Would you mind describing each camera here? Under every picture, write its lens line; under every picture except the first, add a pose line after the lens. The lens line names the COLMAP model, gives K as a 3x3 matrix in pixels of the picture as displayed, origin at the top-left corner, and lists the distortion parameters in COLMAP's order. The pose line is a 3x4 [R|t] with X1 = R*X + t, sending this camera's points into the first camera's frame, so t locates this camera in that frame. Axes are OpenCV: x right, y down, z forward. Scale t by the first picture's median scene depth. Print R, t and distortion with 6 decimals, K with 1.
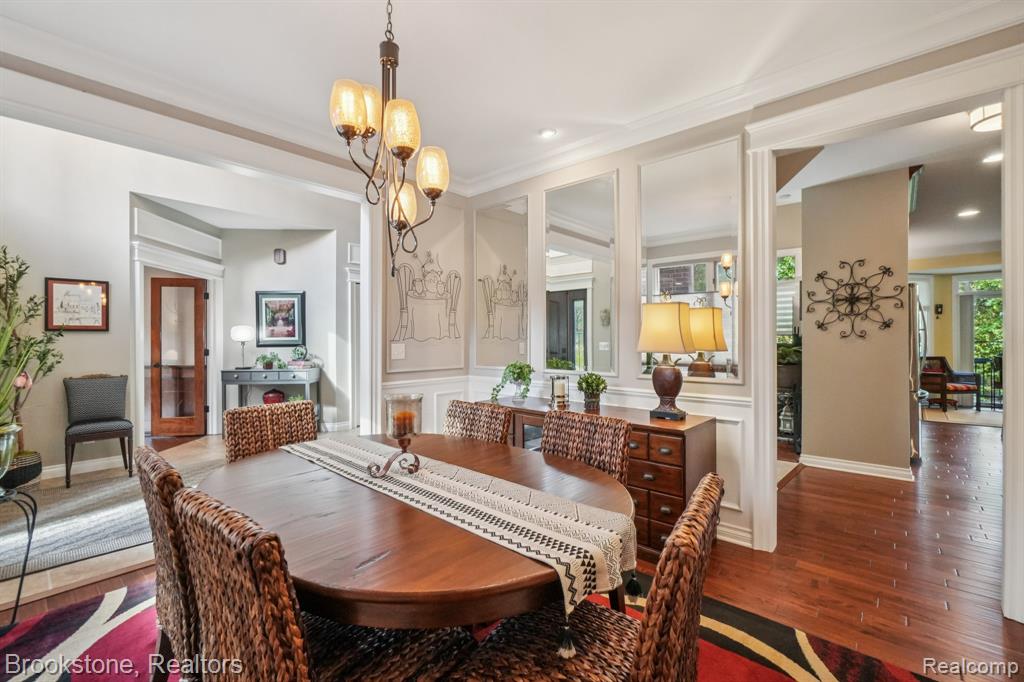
lens RADIAL K [[442.5, 0, 512.3], [0, 442.5, 340.9], [0, 0, 1]] dist [0.004910, 0.000577]
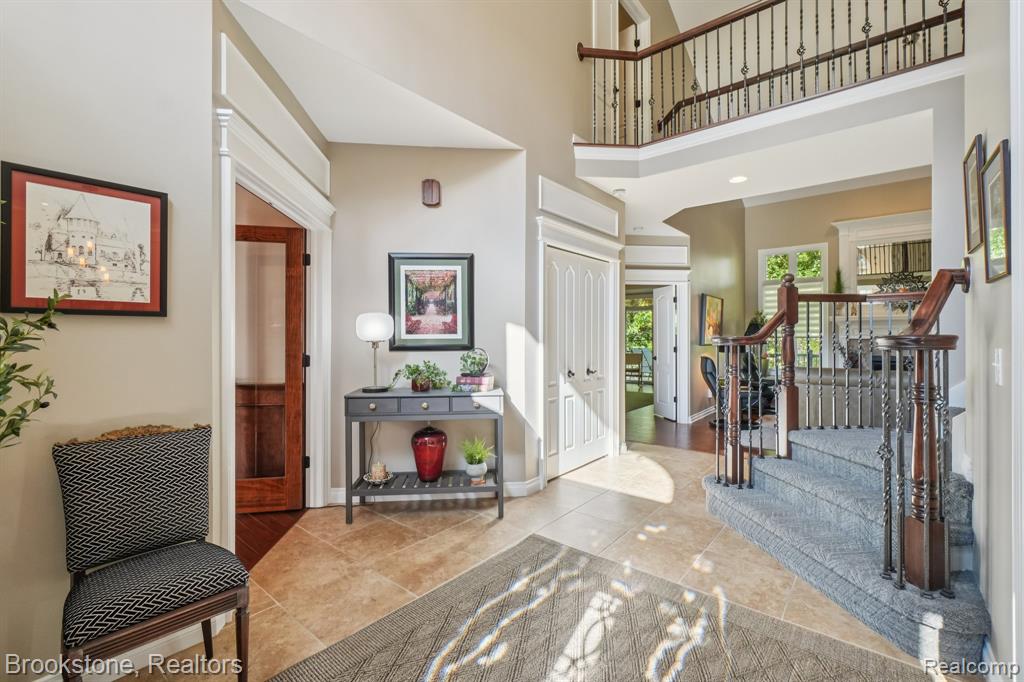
lens RADIAL K [[442.5, 0, 512.2], [0, 442.5, 337.2], [0, 0, 1]] dist [0.004910, 0.000577]
pose [[0.999332, 0.003707, 0.036369, -0.449995], [-0.003561, 0.999985, -0.004092, -0.002144], [-0.036384, 0.003960, 0.999330, 0.432717]]
